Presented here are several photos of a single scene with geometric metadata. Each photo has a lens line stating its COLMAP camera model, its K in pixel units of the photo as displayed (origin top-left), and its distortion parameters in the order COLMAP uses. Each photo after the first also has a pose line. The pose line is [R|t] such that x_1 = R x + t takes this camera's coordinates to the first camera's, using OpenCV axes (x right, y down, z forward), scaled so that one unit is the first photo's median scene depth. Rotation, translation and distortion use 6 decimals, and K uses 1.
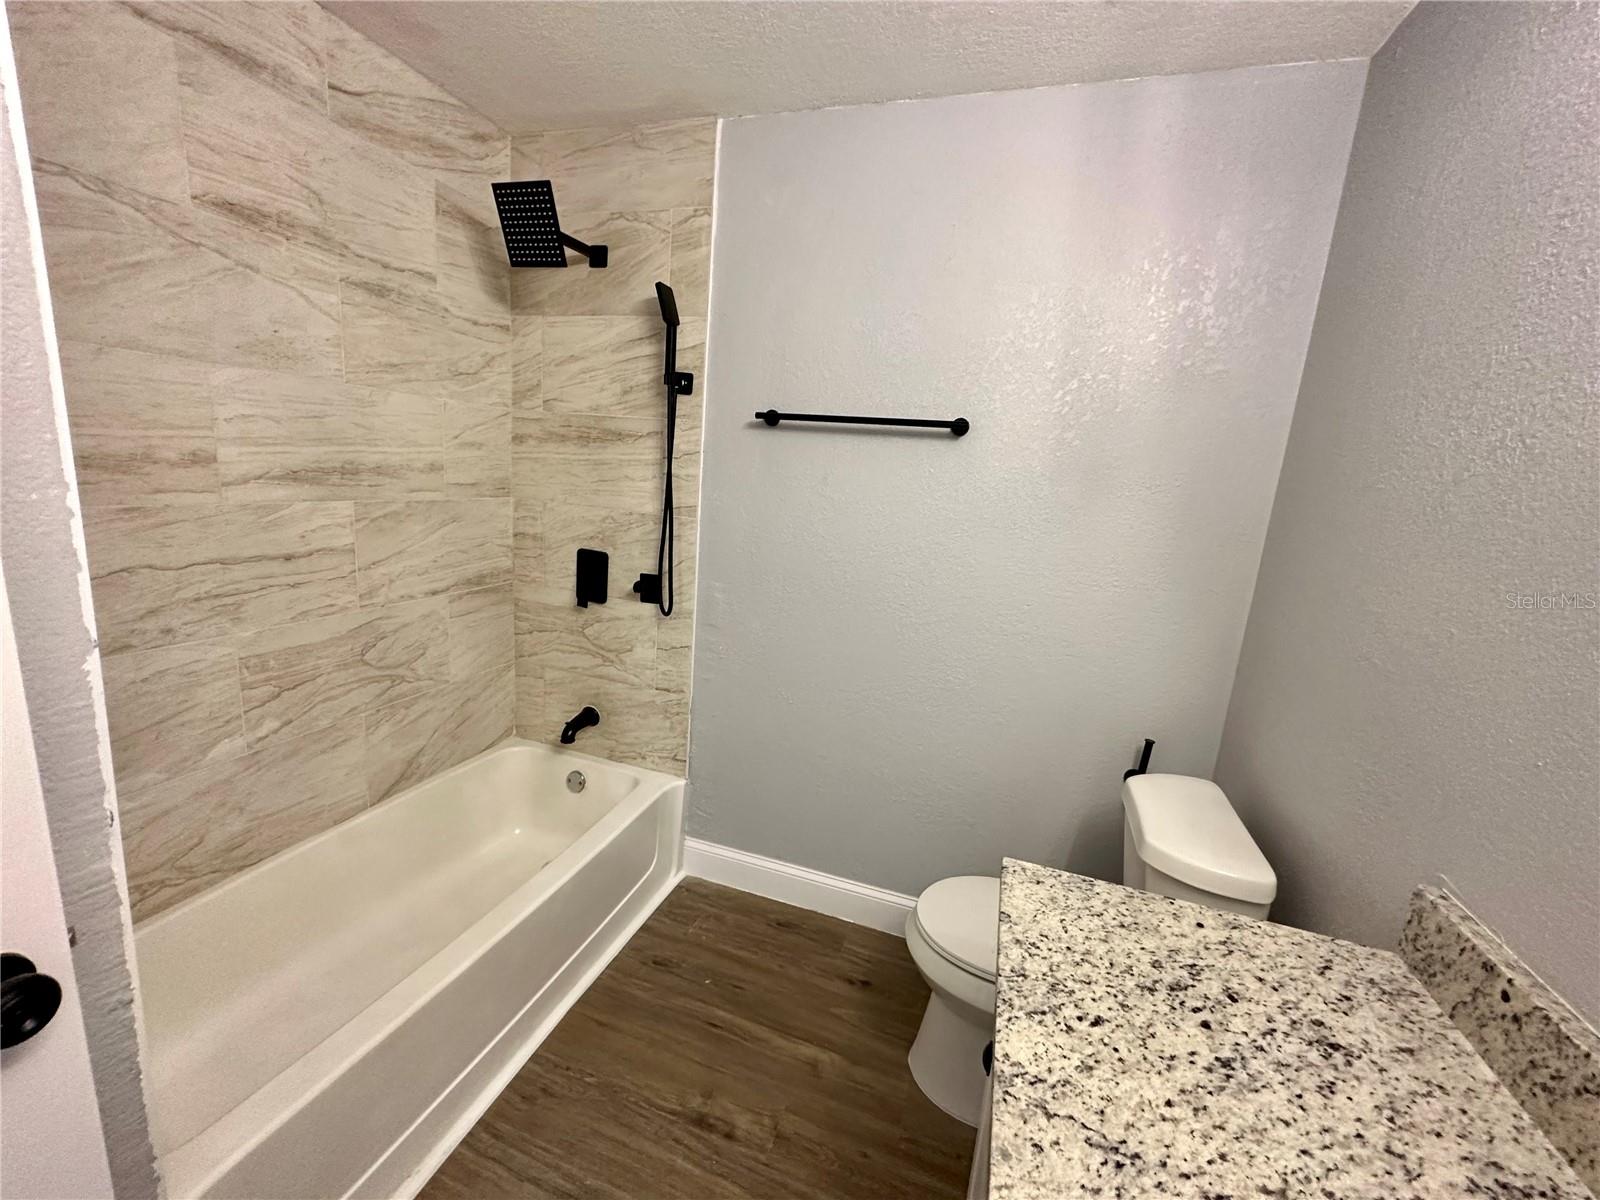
lens RADIAL K [[638.3, 0, 799.0], [0, 638.3, 600.2], [0, 0, 1]] dist [-0.000628, 0.000201]
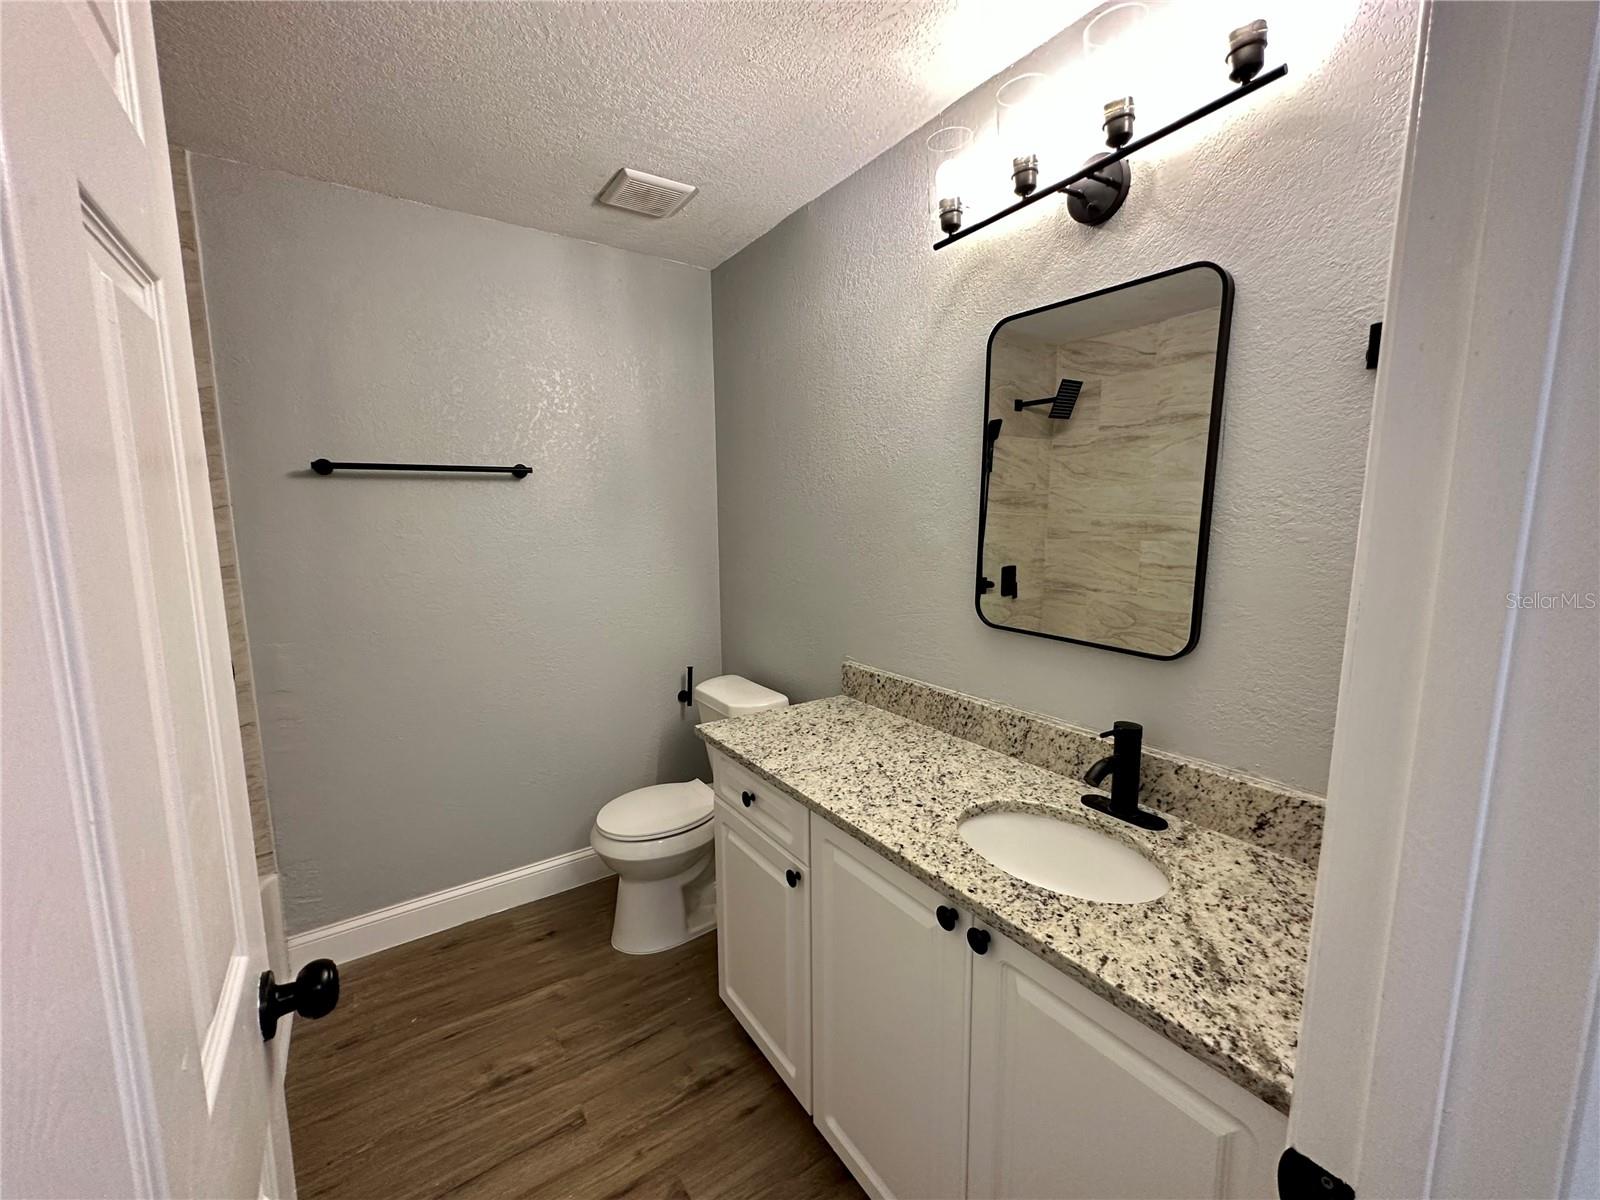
lens RADIAL K [[639.9, 0, 797.9], [0, 639.9, 601.2], [0, 0, 1]] dist [-0.003393, 0.000692]
pose [[0.601851, -0.189533, 0.775792, -0.547298], [0.212925, 0.974348, 0.072857, 0.006558], [-0.769700, 0.121336, 0.626769, -0.232668]]
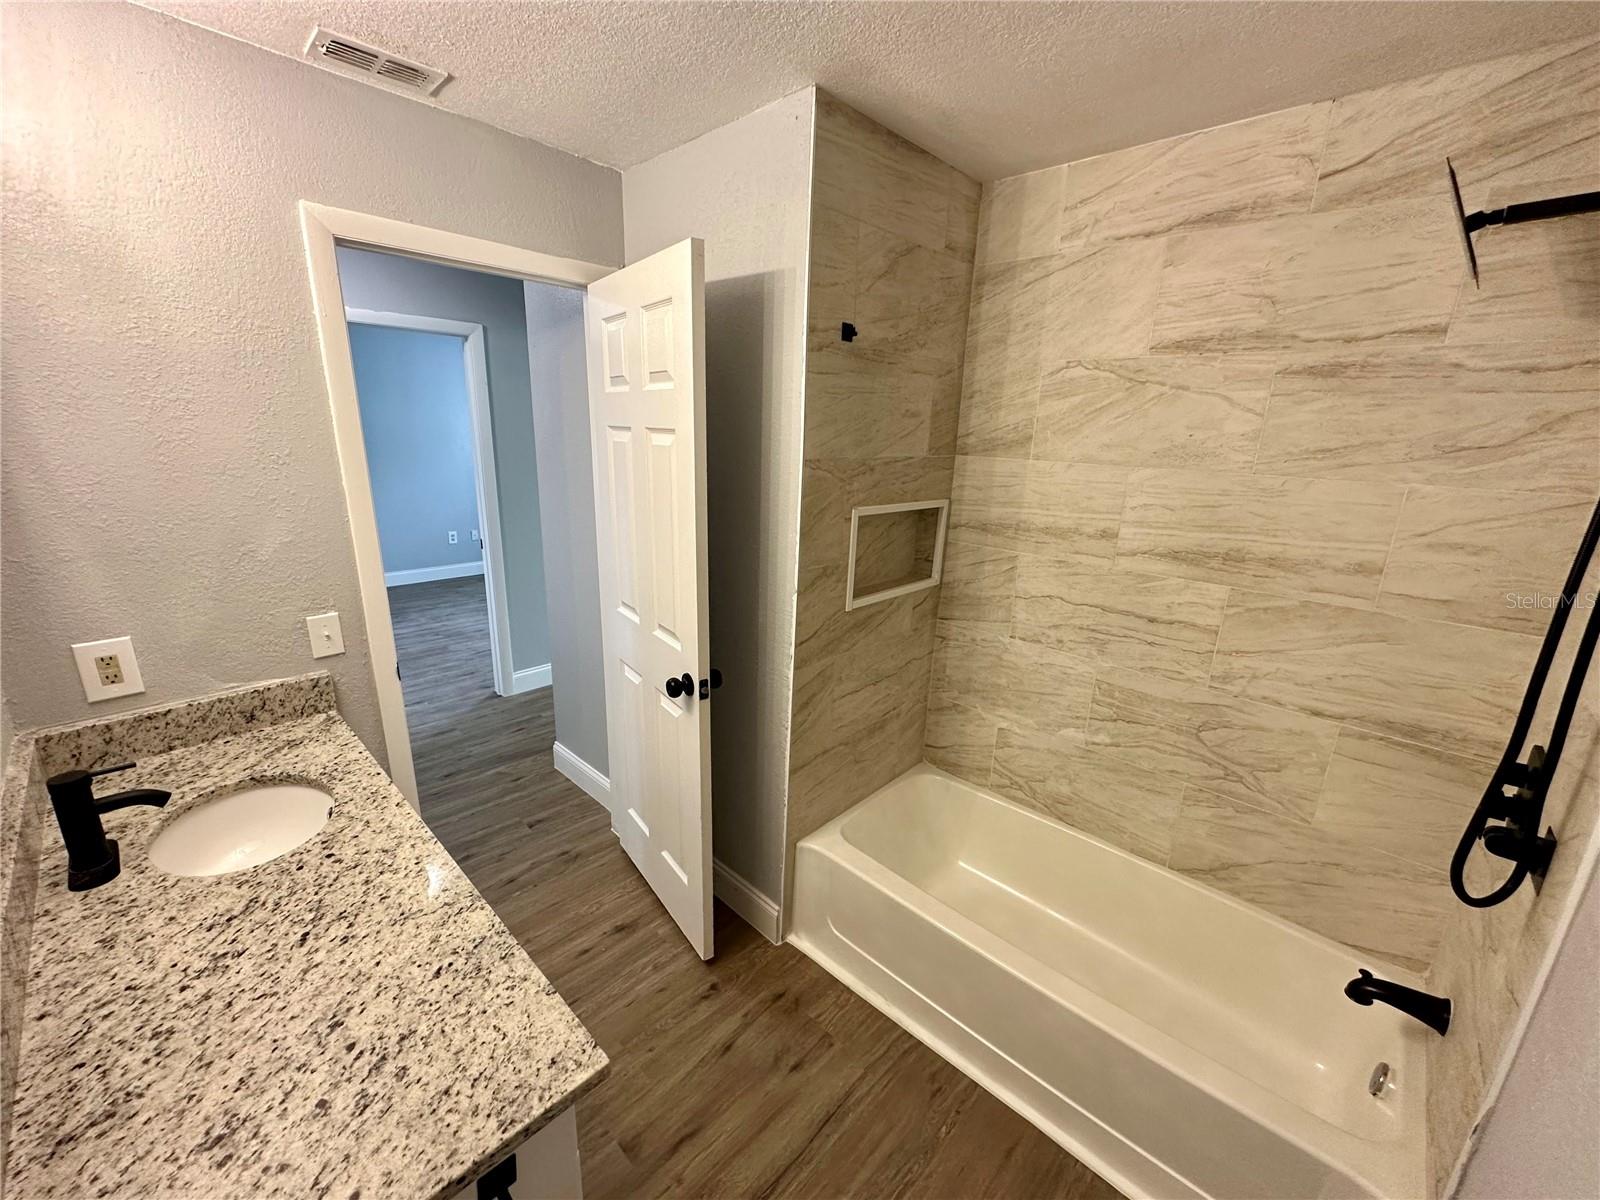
lens RADIAL K [[638.3, 0, 799.0], [0, 638.3, 600.2], [0, 0, 1]] dist [-0.000628, 0.000201]
pose [[-0.413093, 0.151313, -0.898030, 0.596595], [-0.246762, 0.930613, 0.270313, -0.287199], [0.876620, 0.333264, -0.347091, 0.903034]]
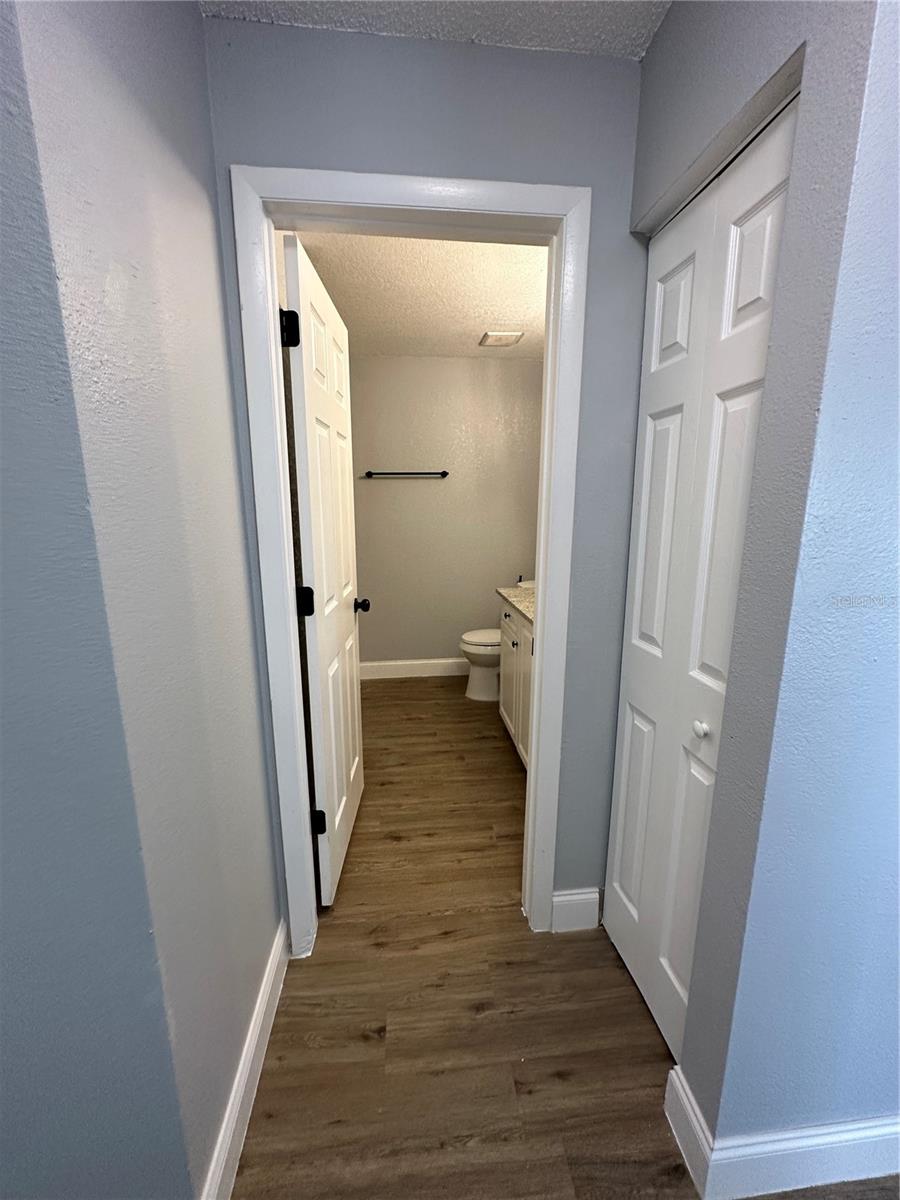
lens RADIAL K [[479.9, 0, 450.0], [0, 479.9, 600.0], [0, 0, 1]] dist [-0.003393, 0.000692]
pose [[0.906426, -0.161257, 0.390370, -0.745983], [0.155860, 0.986721, 0.045700, 0.207373], [-0.392556, 0.019419, 0.919523, -1.080726]]
